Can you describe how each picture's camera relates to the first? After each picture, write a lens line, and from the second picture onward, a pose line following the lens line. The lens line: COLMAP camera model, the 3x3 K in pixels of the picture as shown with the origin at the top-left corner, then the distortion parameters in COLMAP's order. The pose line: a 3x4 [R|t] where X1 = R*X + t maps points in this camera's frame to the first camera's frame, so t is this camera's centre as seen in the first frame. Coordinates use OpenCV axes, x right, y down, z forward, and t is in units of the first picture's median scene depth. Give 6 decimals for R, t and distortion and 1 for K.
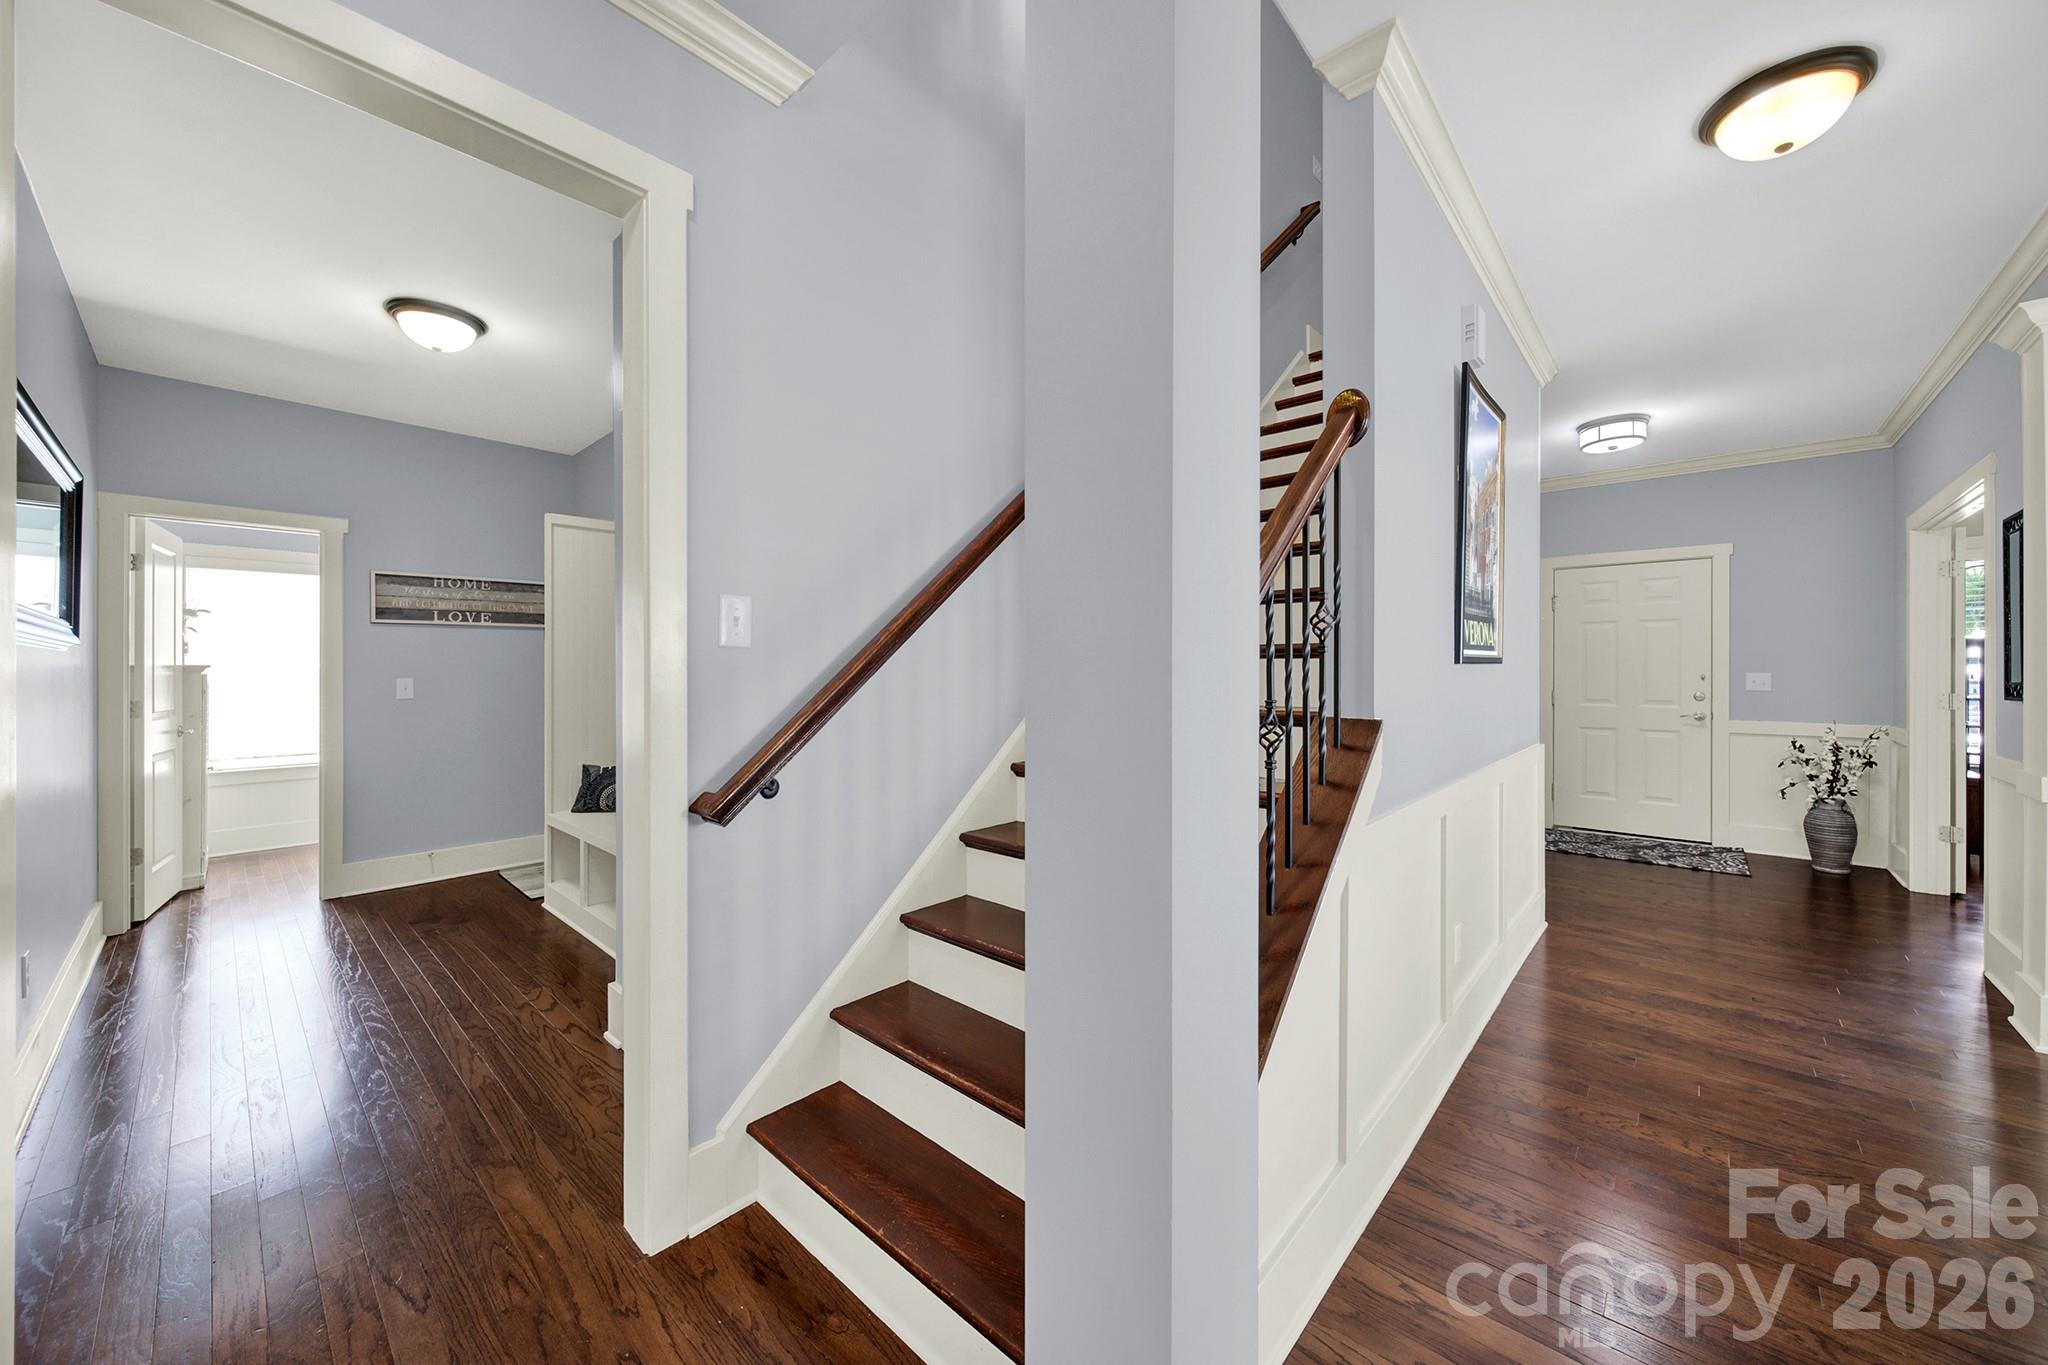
lens RADIAL K [[729.8, 0, 1026.5], [0, 729.8, 672.1], [0, 0, 1]] dist [-0.000396, -0.000571]
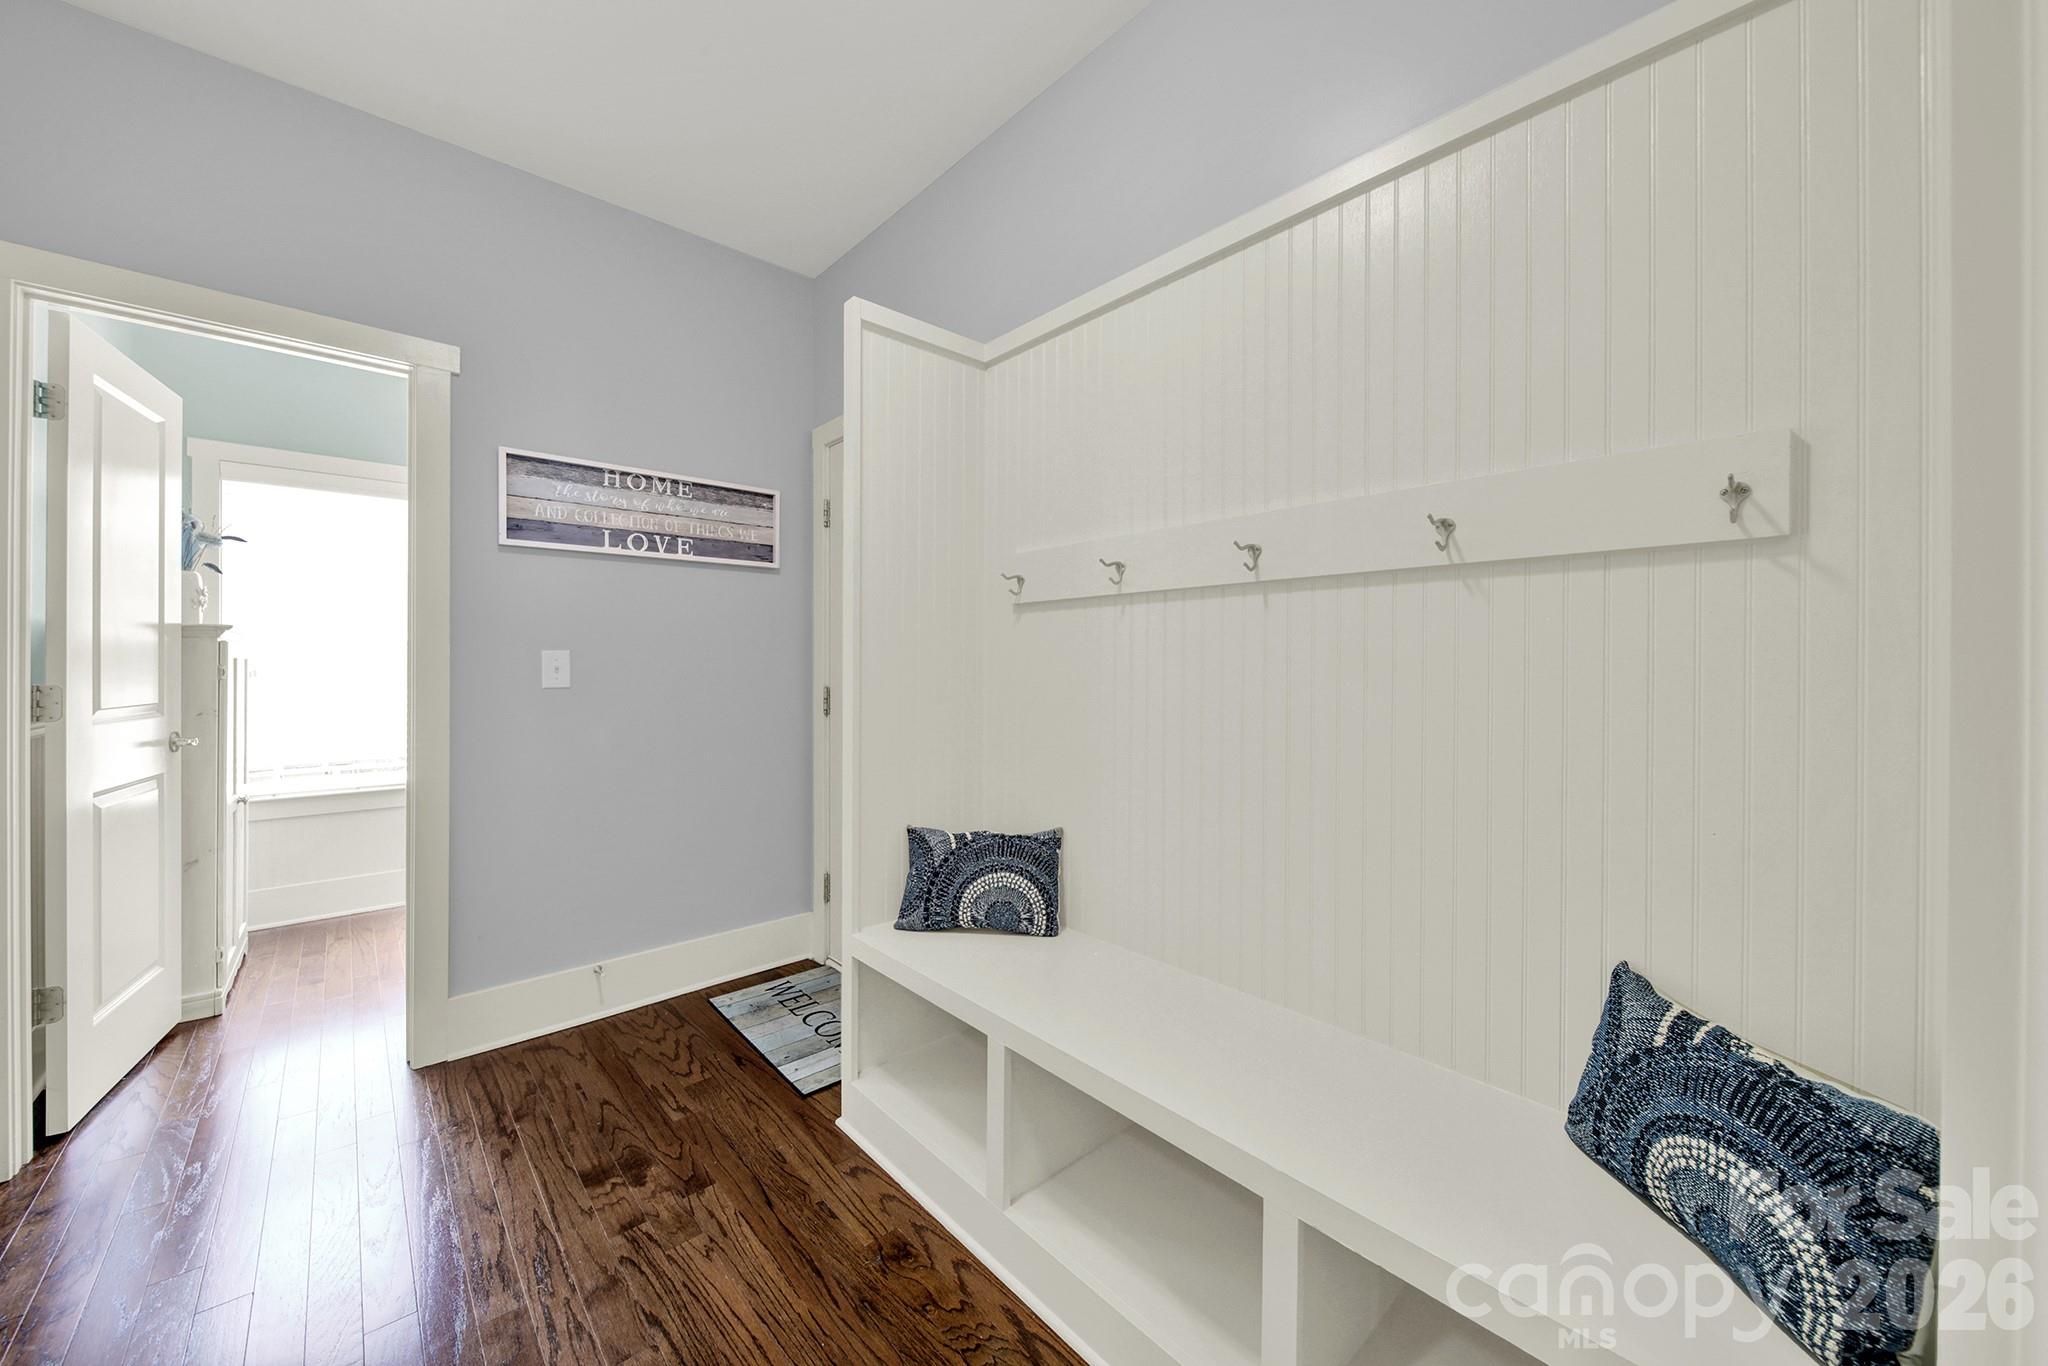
lens RADIAL K [[729.8, 0, 1021.5], [0, 729.8, 676.5], [0, 0, 1]] dist [-0.000396, -0.000571]
pose [[0.997521, 0.013698, -0.069020, -0.456059], [-0.012643, 0.999797, 0.015696, 0.014346], [0.069221, -0.014784, 0.997492, 0.468544]]
